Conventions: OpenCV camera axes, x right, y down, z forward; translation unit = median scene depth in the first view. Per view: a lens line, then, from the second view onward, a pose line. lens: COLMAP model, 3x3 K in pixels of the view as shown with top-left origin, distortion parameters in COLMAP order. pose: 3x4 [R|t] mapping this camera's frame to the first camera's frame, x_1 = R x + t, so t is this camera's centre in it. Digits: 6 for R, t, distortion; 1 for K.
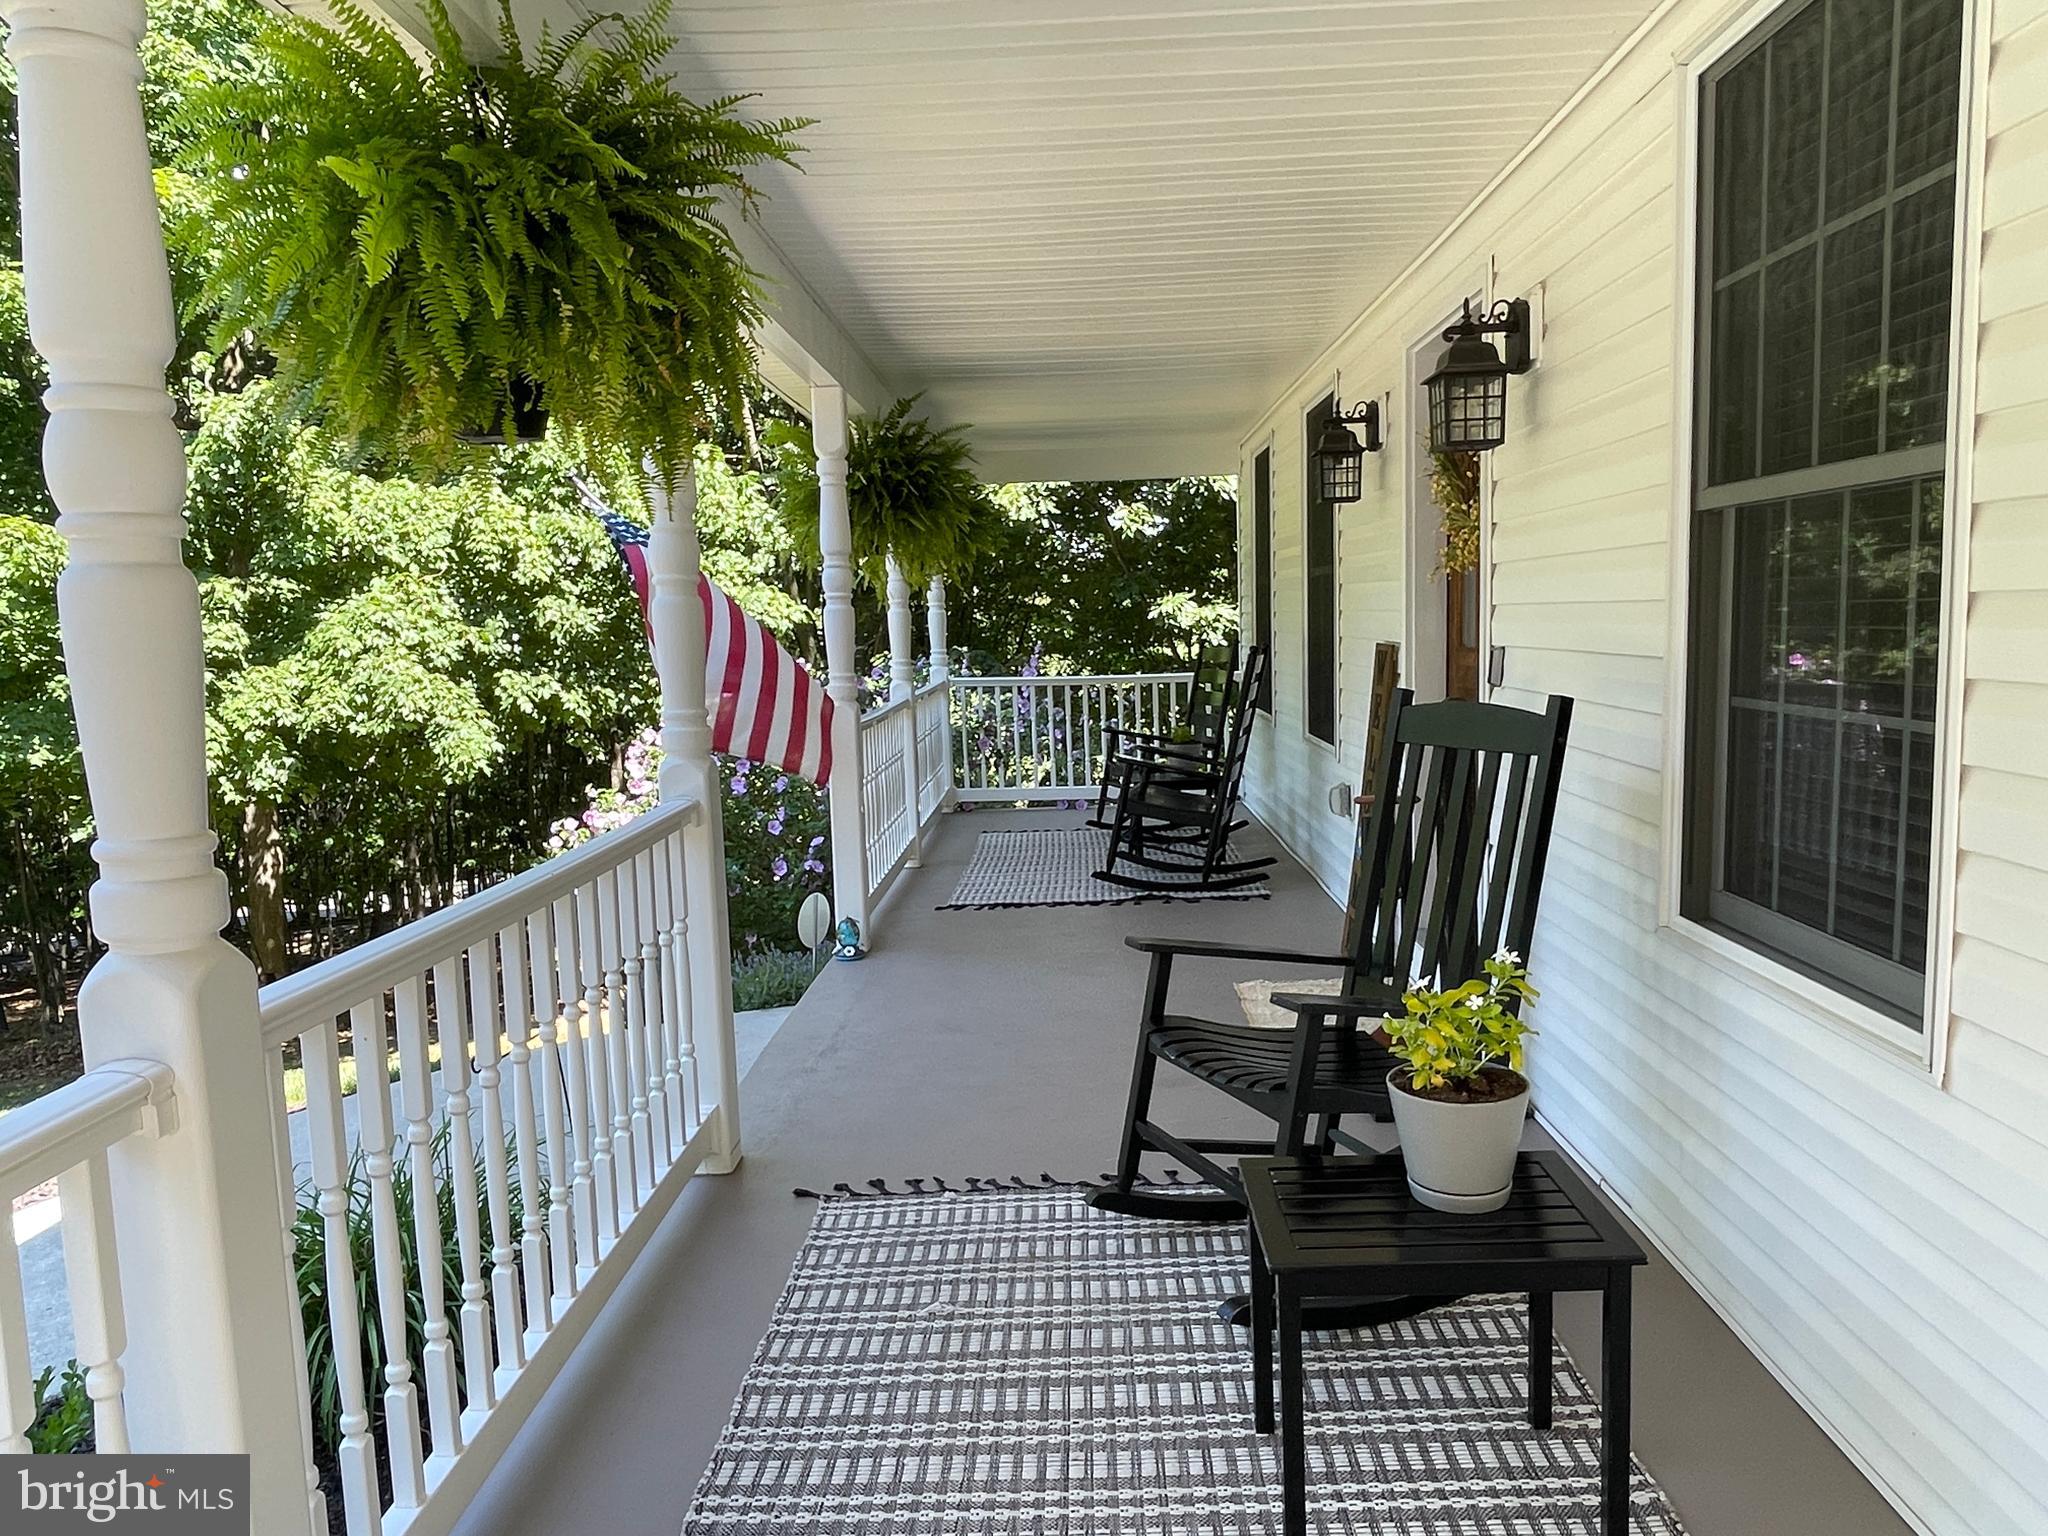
lens RADIAL K [[1485.4, 0, 1024.0], [0, 1485.4, 768.0], [0, 0, 1]] dist [0.003138, 0.000993]
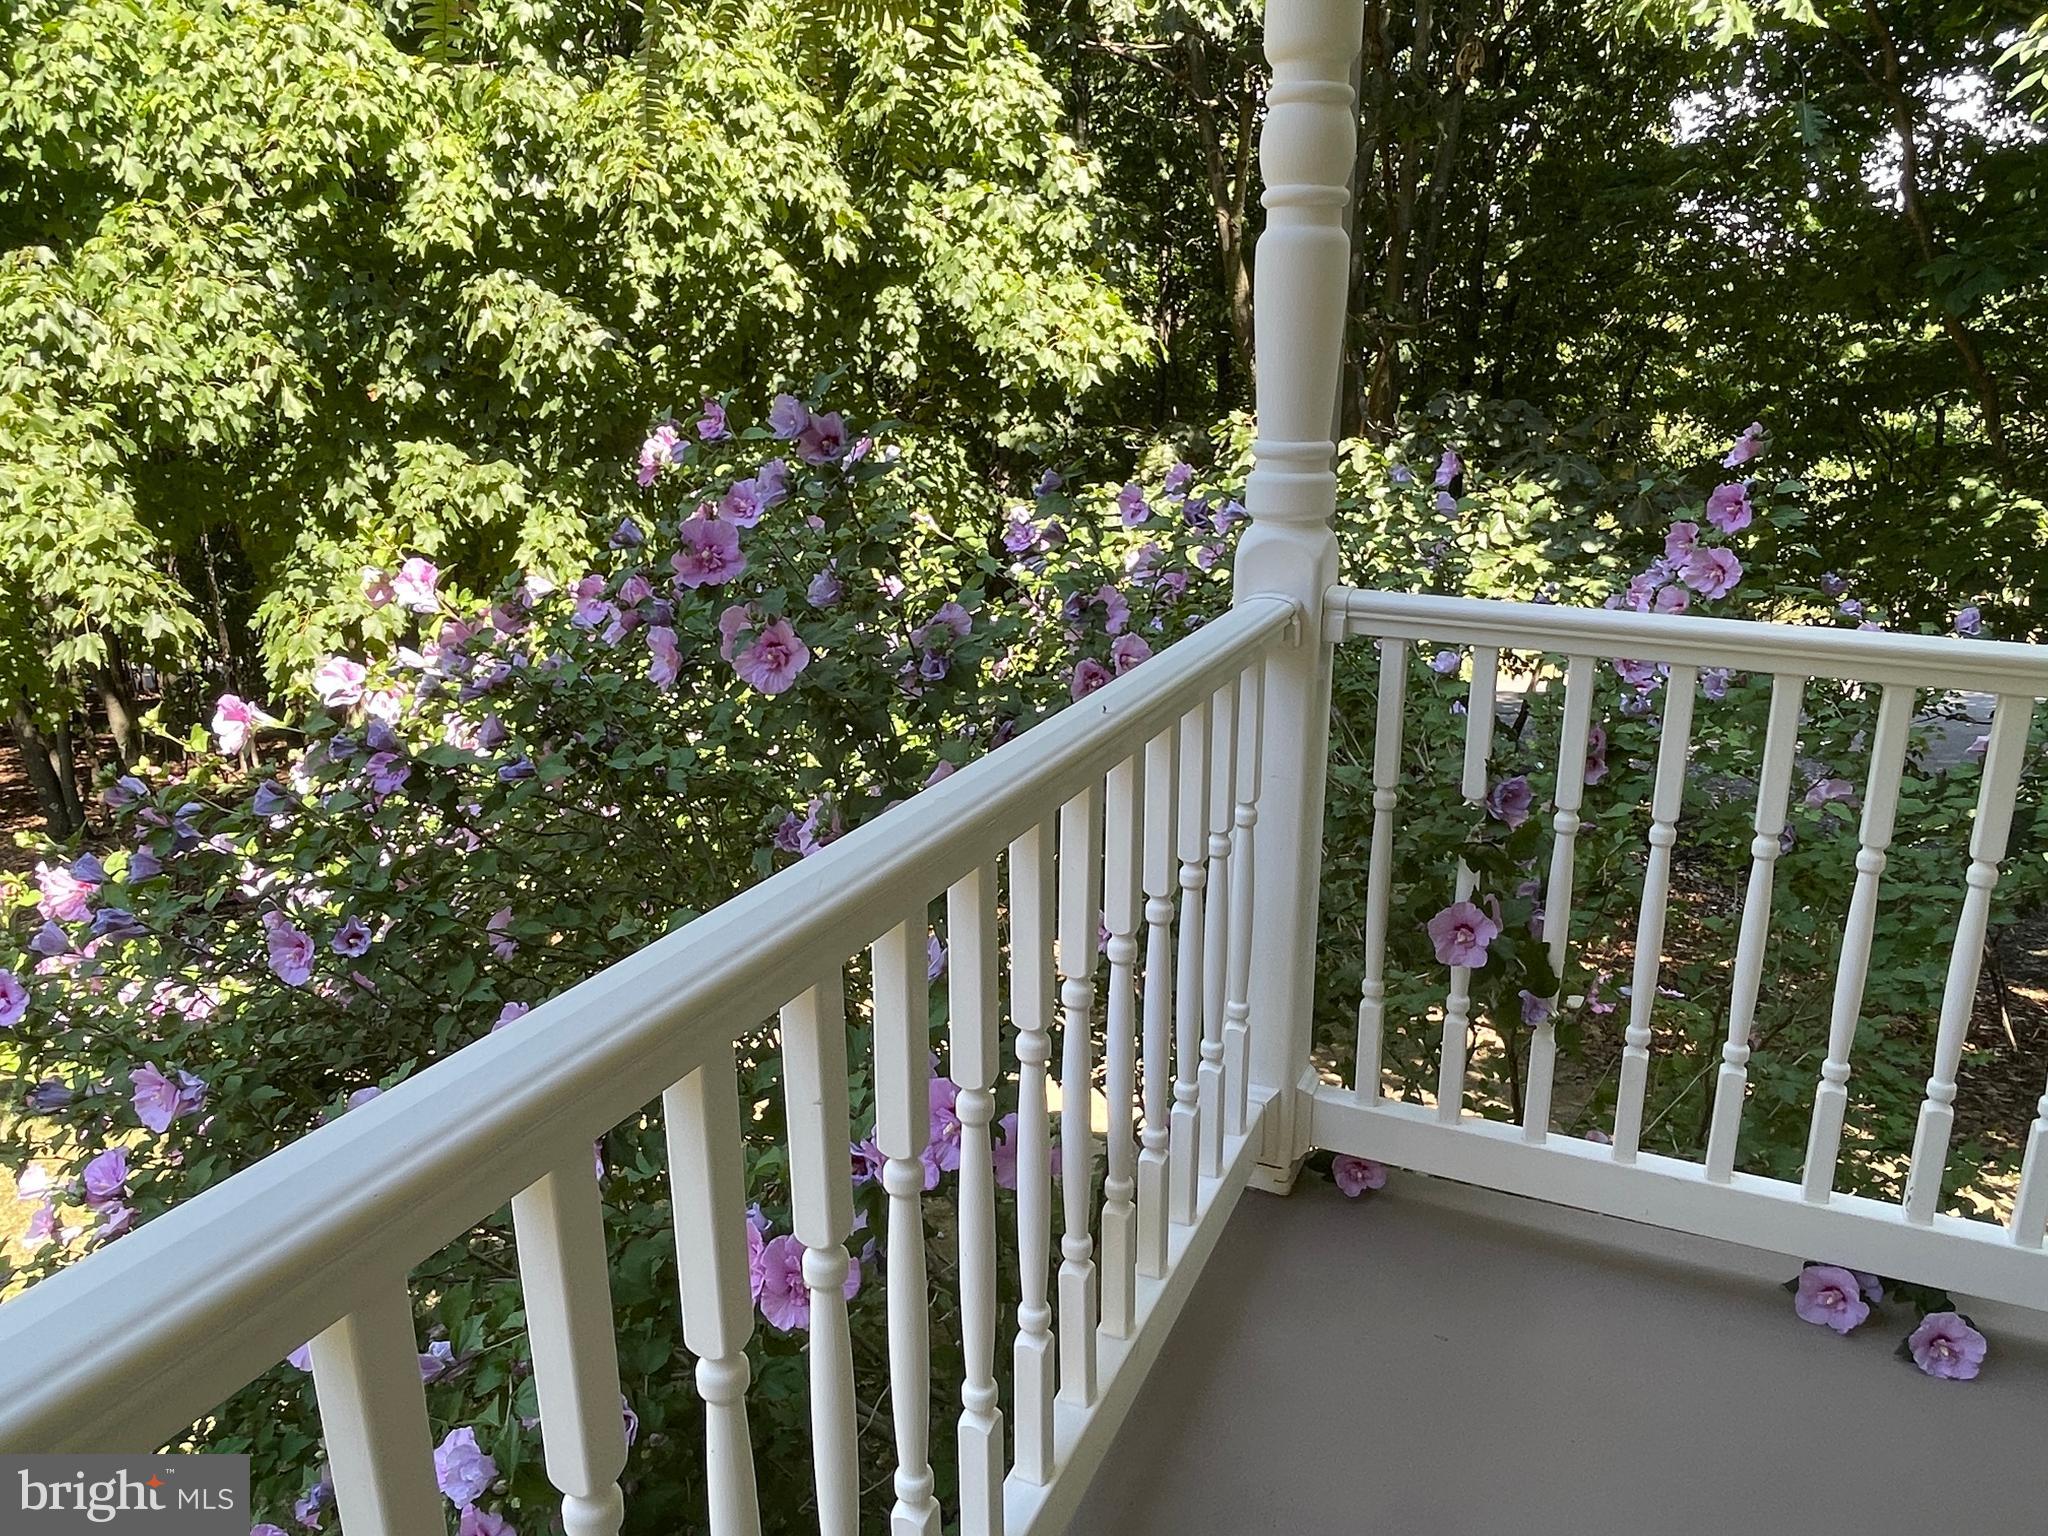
lens RADIAL K [[1485.4, 0, 1024.0], [0, 1485.4, 768.0], [0, 0, 1]] dist [0.003138, 0.000993]
pose [[0.922936, 0.150424, -0.354347, -0.007862], [-0.077140, 0.974091, 0.212594, -0.081595], [0.377145, -0.168876, 0.910627, 0.648683]]
